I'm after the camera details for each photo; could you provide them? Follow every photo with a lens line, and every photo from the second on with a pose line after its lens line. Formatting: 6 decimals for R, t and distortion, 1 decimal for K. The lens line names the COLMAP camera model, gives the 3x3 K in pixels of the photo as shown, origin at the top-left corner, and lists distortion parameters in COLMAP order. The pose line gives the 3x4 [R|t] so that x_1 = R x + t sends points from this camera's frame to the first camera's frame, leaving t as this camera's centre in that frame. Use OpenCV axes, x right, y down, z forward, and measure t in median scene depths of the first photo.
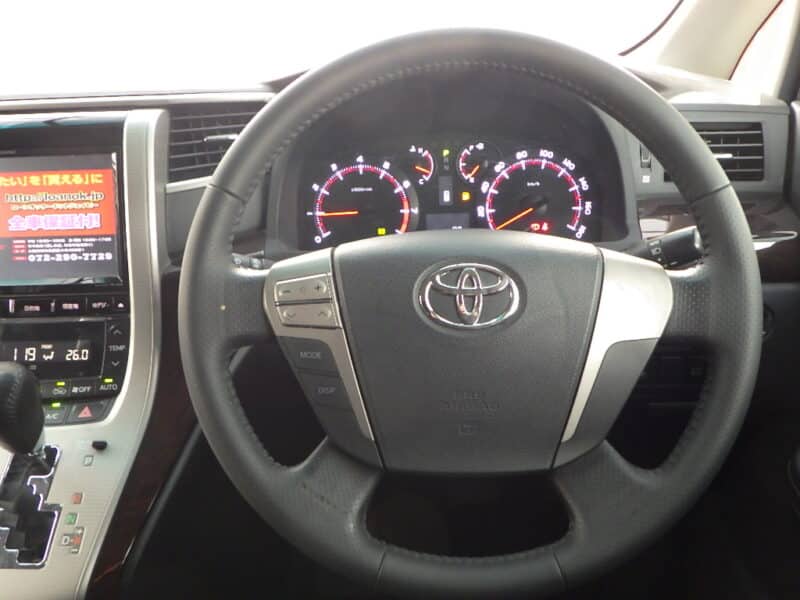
lens RADIAL K [[768.8, 0, 400.0], [0, 768.8, 300.0], [0, 0, 1]] dist [-0.005882, -0.001339]
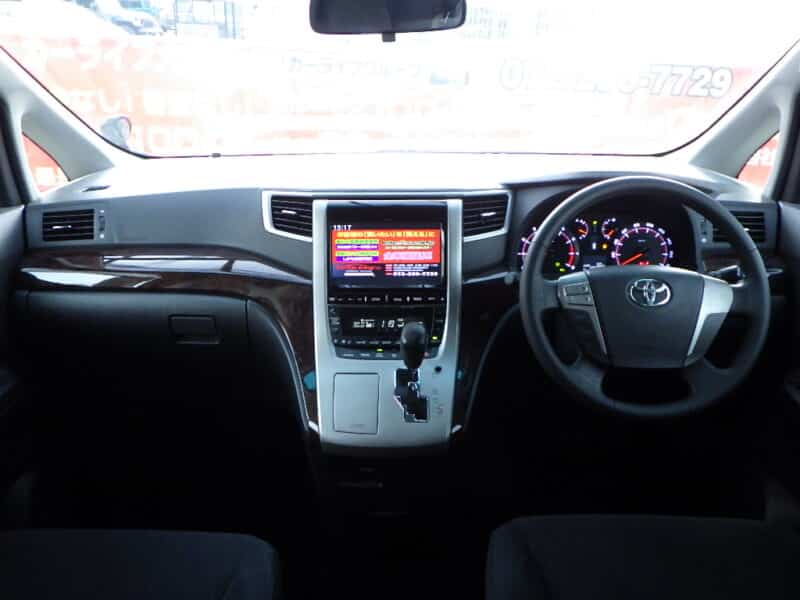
lens RADIAL K [[768.8, 0, 400.0], [0, 768.8, 300.0], [0, 0, 1]] dist [-0.005882, -0.001339]
pose [[0.999143, 0.021021, 0.035667, -0.536731], [-0.019438, 0.998835, -0.044169, 0.096728], [-0.036554, 0.043438, 0.998387, -0.936276]]
